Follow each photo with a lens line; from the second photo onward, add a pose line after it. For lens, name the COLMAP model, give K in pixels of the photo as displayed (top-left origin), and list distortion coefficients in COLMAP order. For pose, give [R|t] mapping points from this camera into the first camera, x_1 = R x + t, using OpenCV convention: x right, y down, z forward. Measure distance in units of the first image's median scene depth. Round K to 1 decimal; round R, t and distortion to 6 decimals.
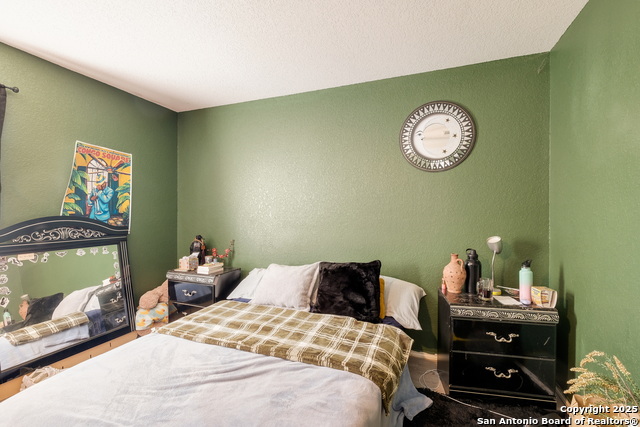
lens RADIAL K [[278.6, 0, 320.0], [0, 278.6, 212.0], [0, 0, 1]] dist [0.000816, 0.000471]
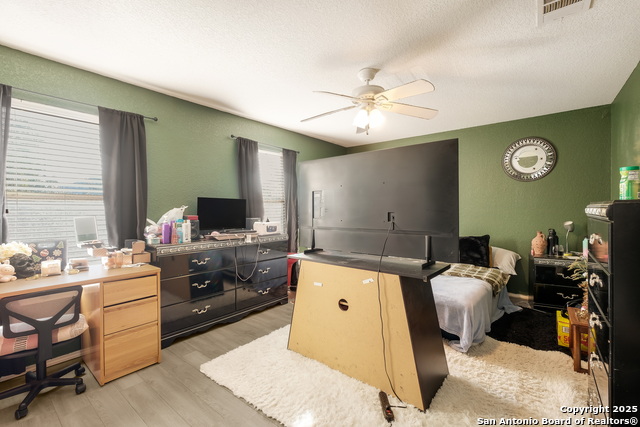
lens RADIAL K [[278.6, 0, 320.0], [0, 278.6, 212.0], [0, 0, 1]] dist [0.000816, 0.000471]
pose [[0.954099, -0.007703, -0.299393, -0.275351], [0.011716, 0.999864, 0.011611, -0.002119], [0.299263, -0.014586, 0.954059, -0.996386]]
